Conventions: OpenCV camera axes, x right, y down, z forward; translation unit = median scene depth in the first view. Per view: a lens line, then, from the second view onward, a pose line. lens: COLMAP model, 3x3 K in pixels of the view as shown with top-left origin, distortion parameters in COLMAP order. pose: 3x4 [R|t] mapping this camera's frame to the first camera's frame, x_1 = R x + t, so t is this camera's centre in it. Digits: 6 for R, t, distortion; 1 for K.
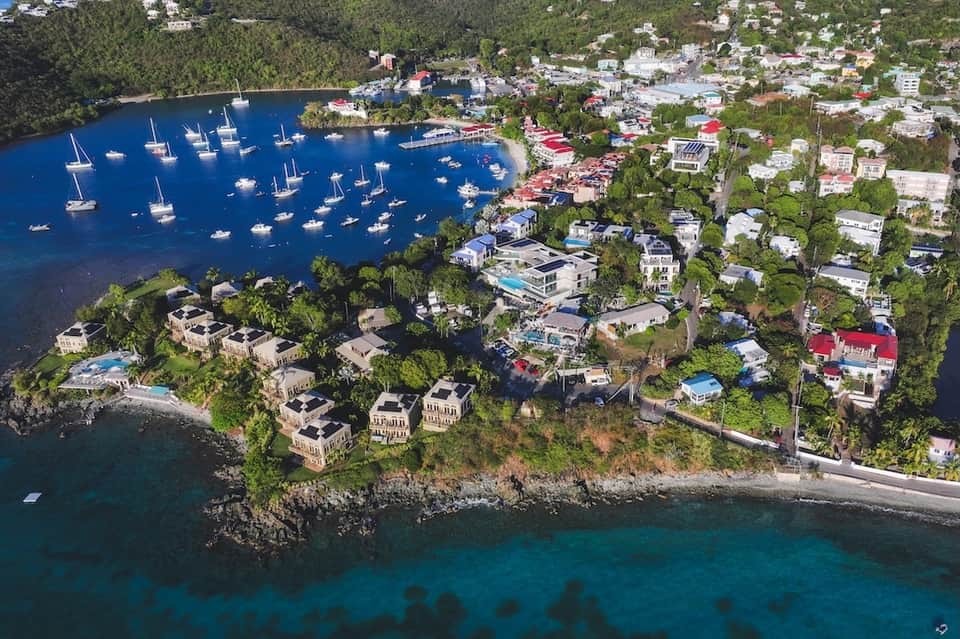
lens RADIAL K [[1226.0, 0, 480.0], [0, 1226.0, 319.5], [0, 0, 1]] dist [-0.104990, 0.011354]
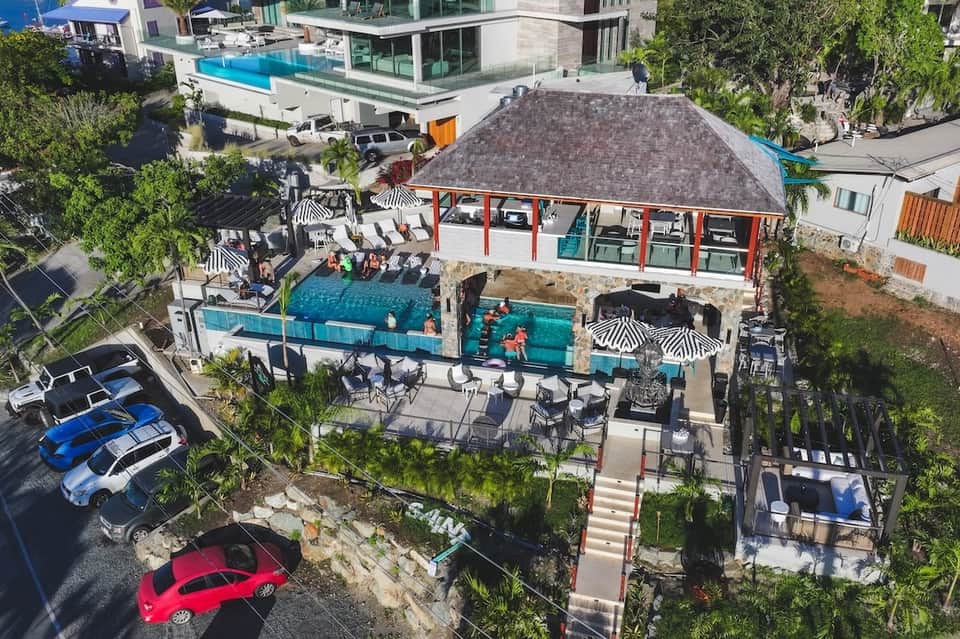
lens RADIAL K [[852.2, 0, 506.9], [0, 852.2, 321.6], [0, 0, 1]] dist [-0.008040, -0.003545]
pose [[0.986717, -0.042430, 0.156808, 0.044148], [0.040762, 0.999073, 0.013840, 0.013655], [-0.157250, -0.007264, 0.987532, 0.869862]]
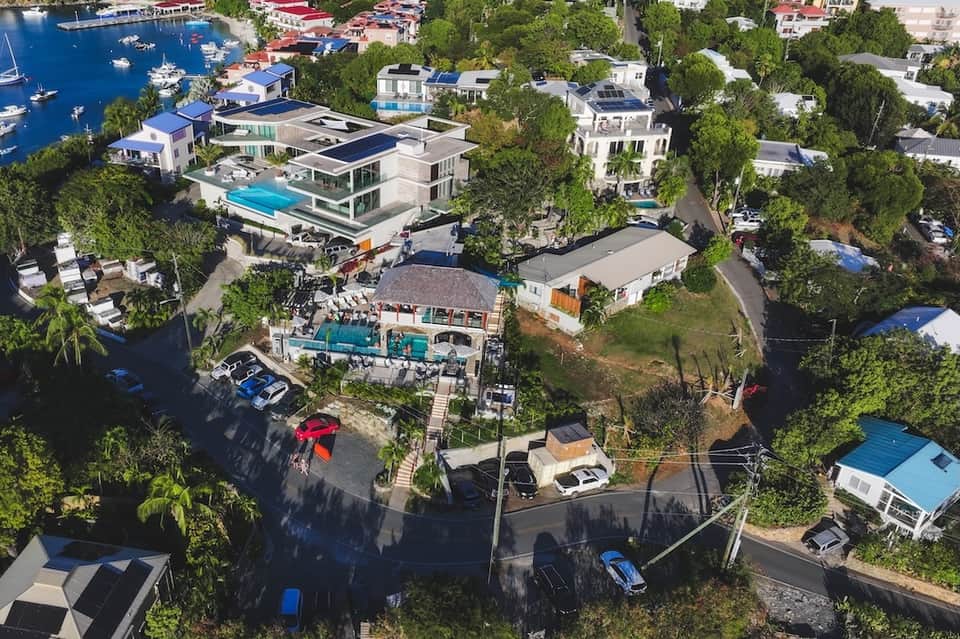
lens RADIAL K [[902.4, 0, 403.5], [0, 902.4, 320.4], [0, 0, 1]] dist [0.016122, 0.000471]
pose [[0.976851, -0.067953, 0.202839, 0.008843], [0.056784, 0.996558, 0.060392, -0.005442], [-0.206245, -0.047476, 0.977348, 0.717093]]
